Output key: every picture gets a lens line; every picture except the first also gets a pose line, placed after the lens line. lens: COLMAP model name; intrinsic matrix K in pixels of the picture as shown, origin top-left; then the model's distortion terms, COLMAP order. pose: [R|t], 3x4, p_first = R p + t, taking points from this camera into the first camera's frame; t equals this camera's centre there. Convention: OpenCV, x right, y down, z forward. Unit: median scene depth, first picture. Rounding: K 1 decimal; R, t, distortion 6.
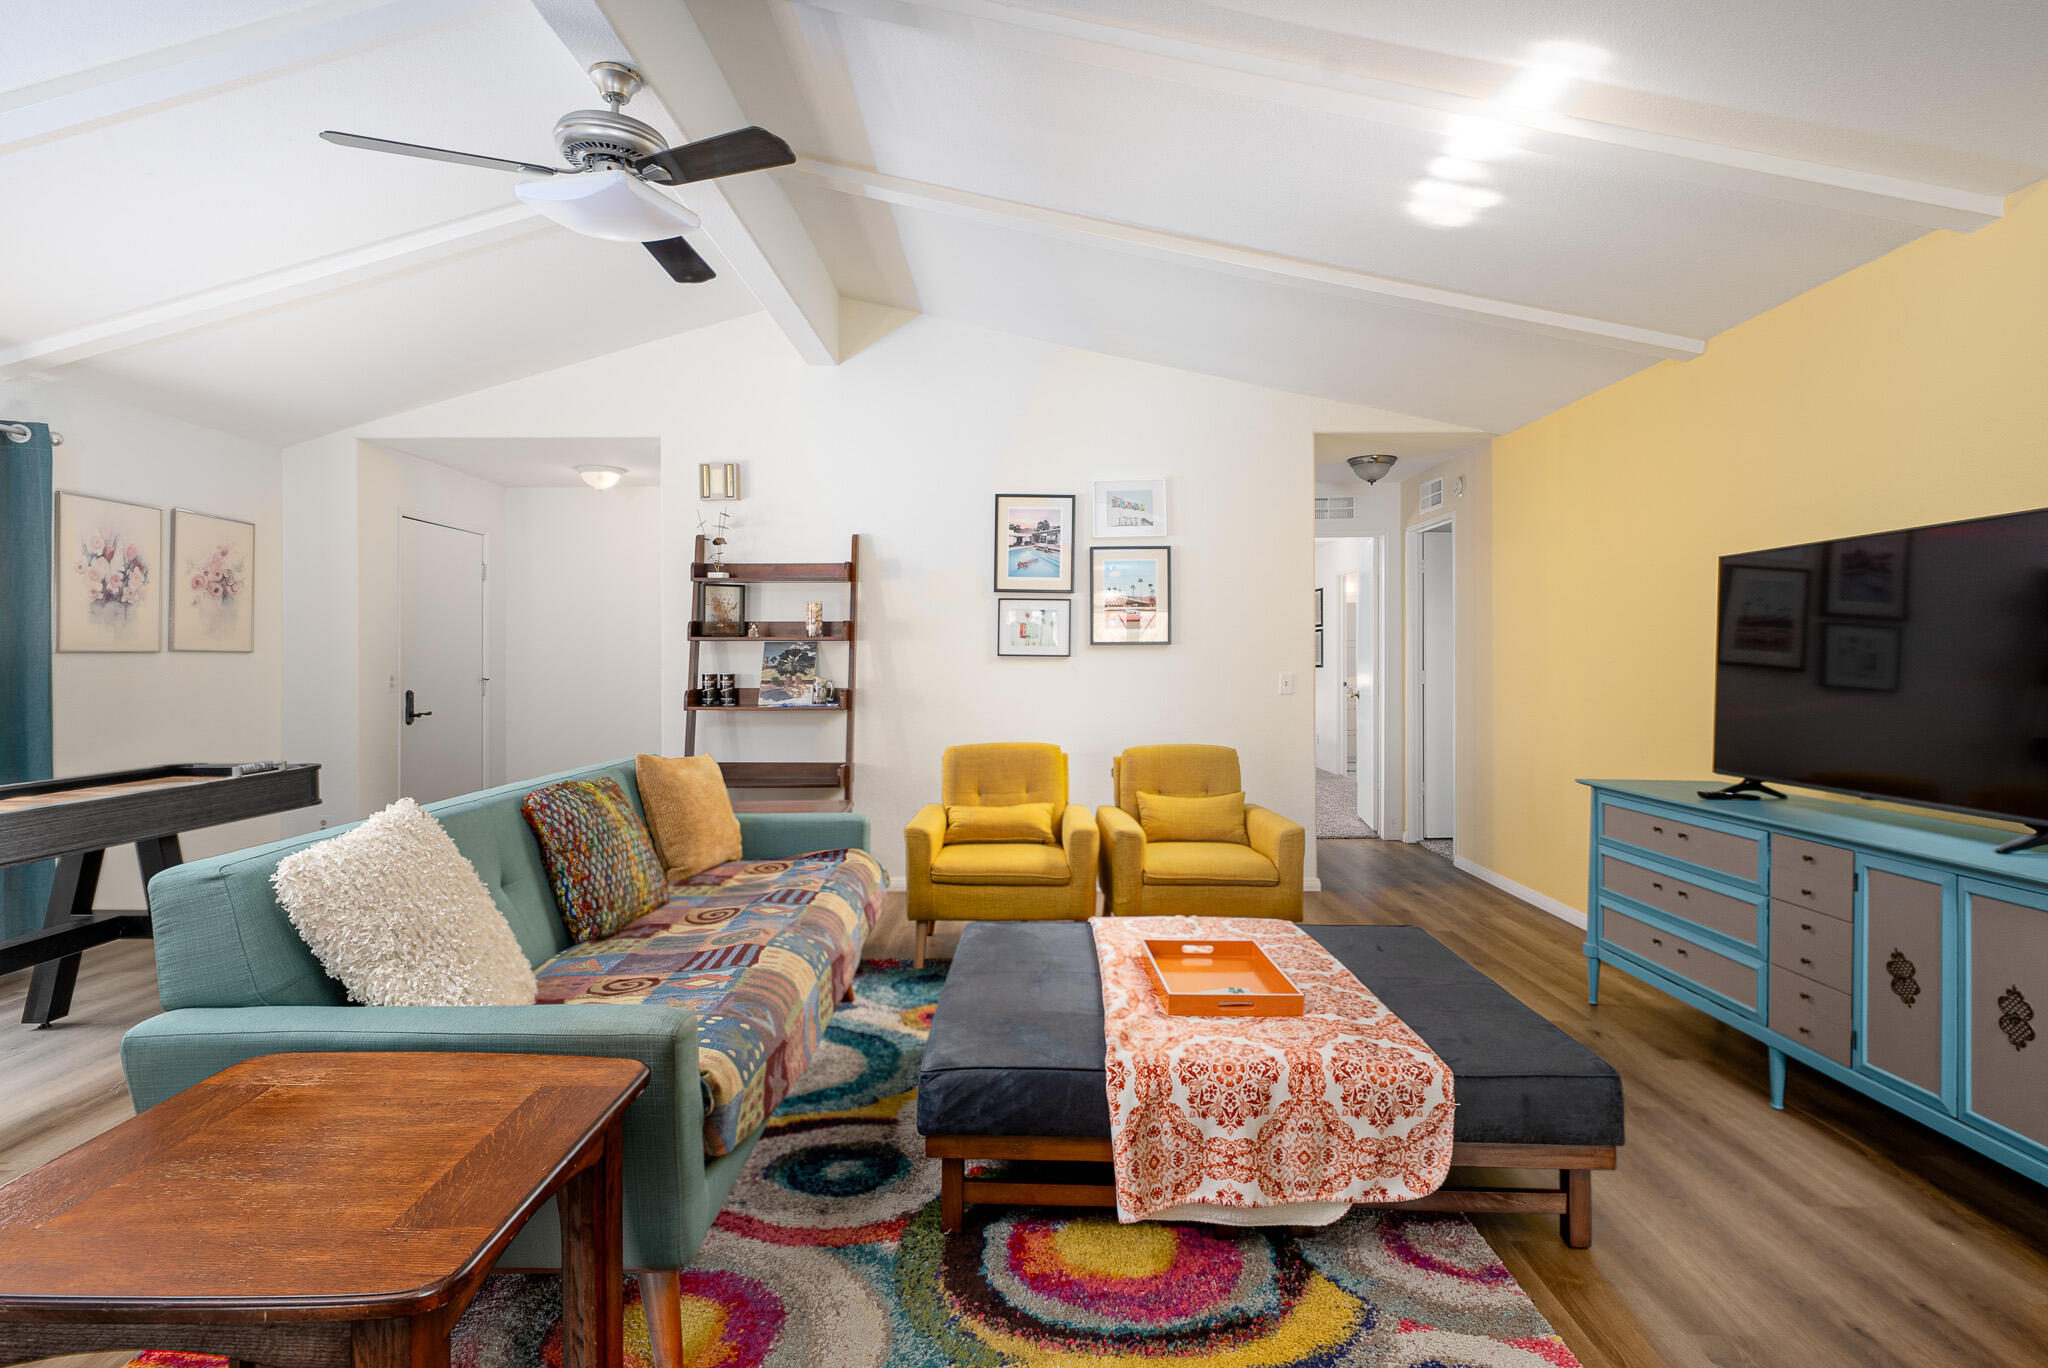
lens RADIAL K [[1065.6, 0, 1024.0], [0, 1065.6, 684.0], [0, 0, 1]] dist [0.012467, -0.000058]
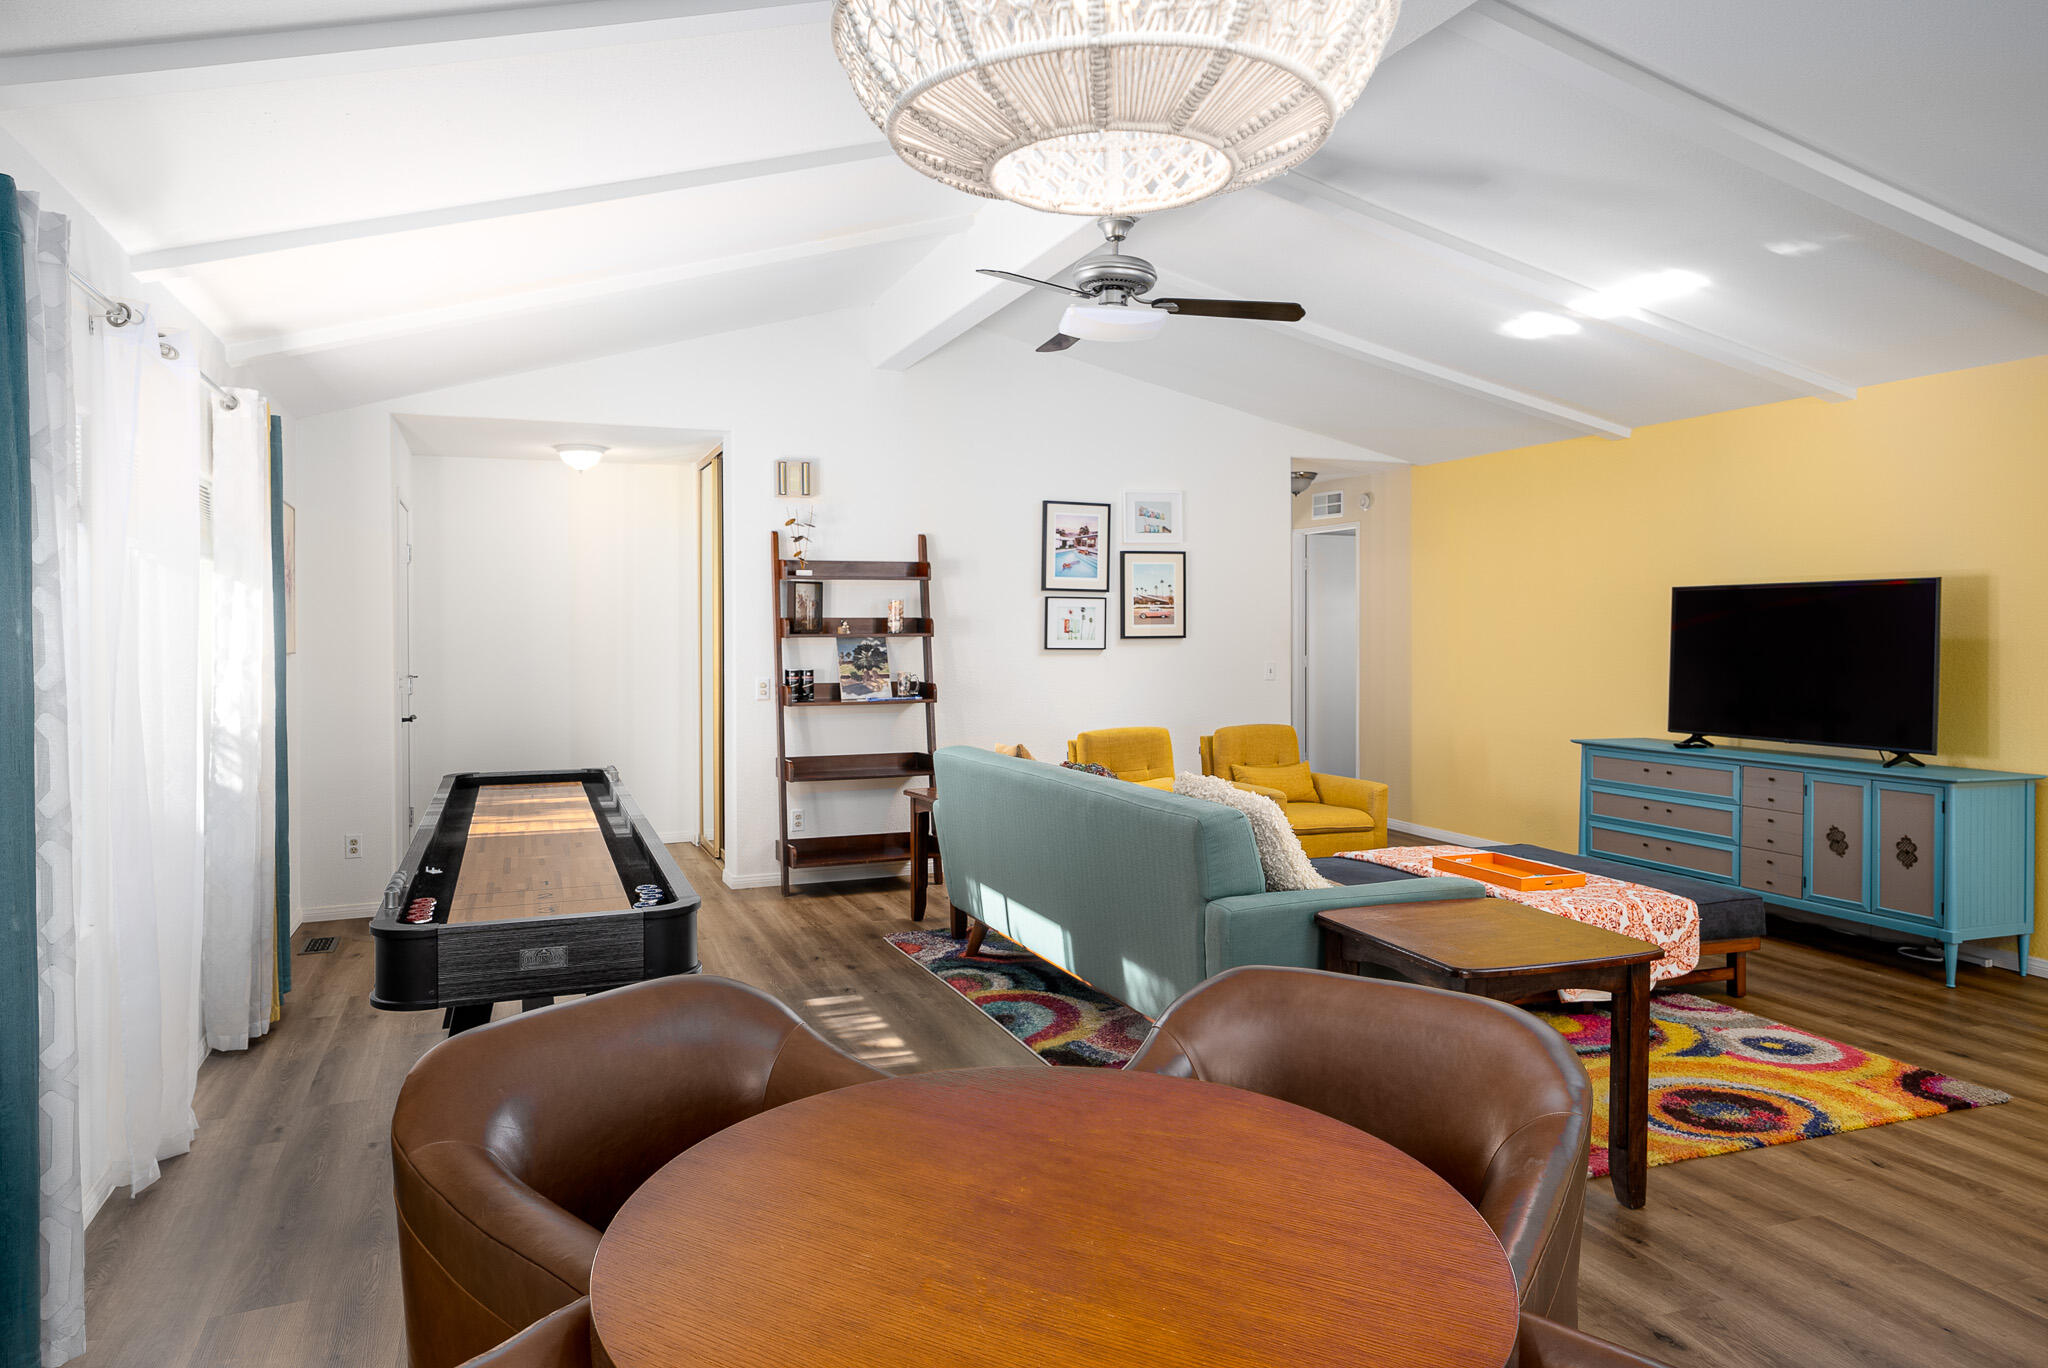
lens RADIAL K [[1293.0, 0, 1024.0], [0, 1293.0, 684.0], [0, 0, 1]] dist [0.032849, 0.000782]
pose [[0.926145, -0.018176, 0.376729, -0.550500], [0.010272, 0.999683, 0.022978, -0.021854], [-0.377027, -0.017411, 0.926039, -0.218677]]
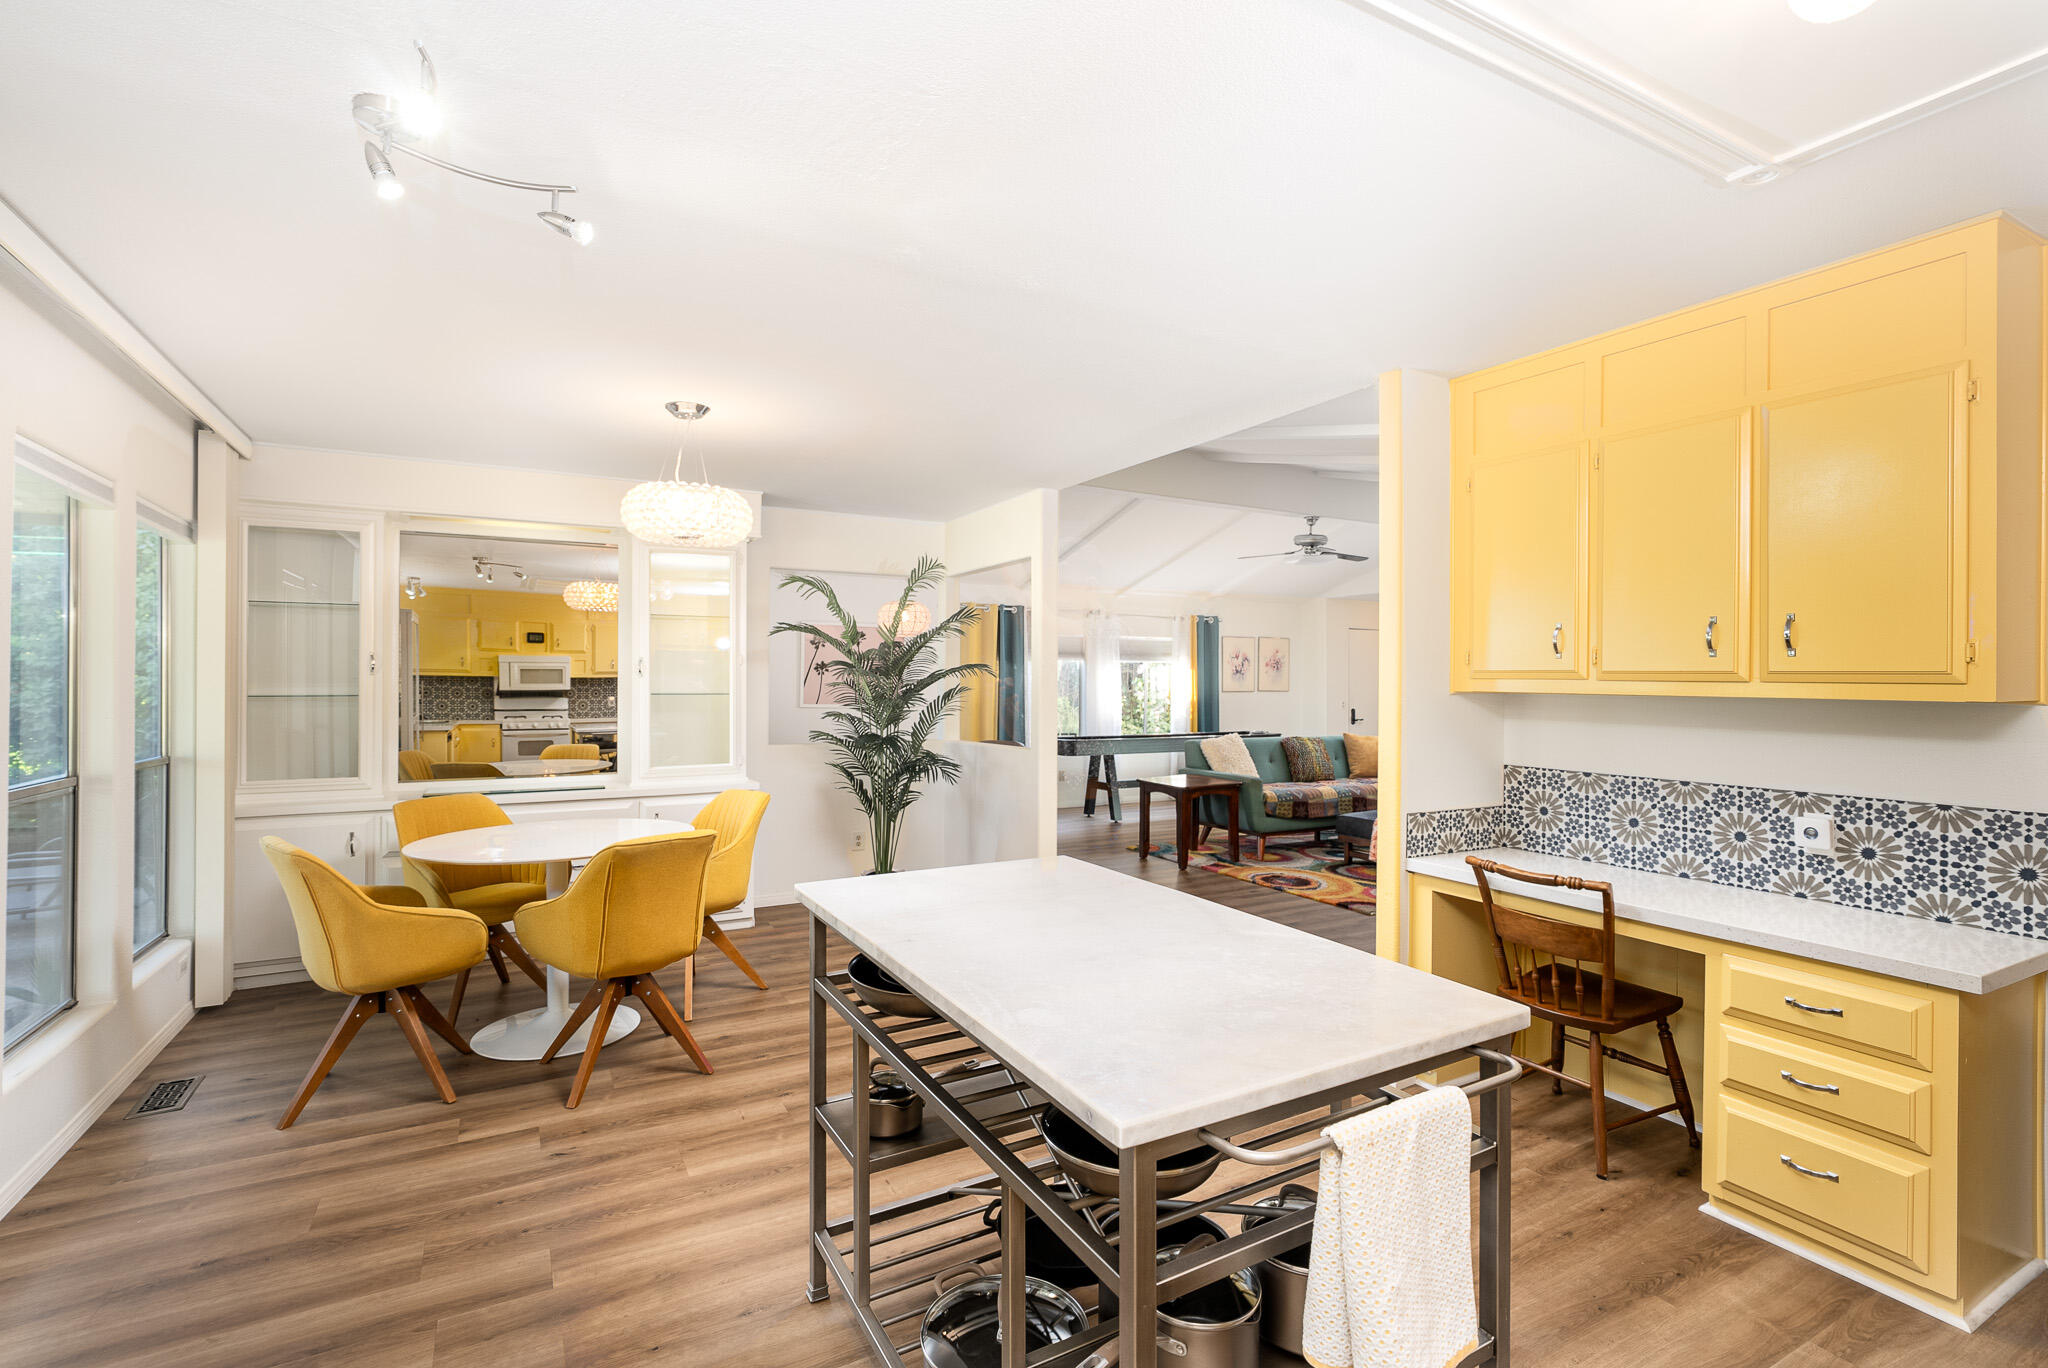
lens RADIAL K [[944.9, 0, 1024.0], [0, 944.9, 684.0], [0, 0, 1]] dist [0.000127, 0.000033]
pose [[0.494576, 0.001598, -0.869133, 0.843593], [-0.024471, 0.999627, -0.012087, -0.004818], [0.868790, 0.027247, 0.494431, -0.580489]]
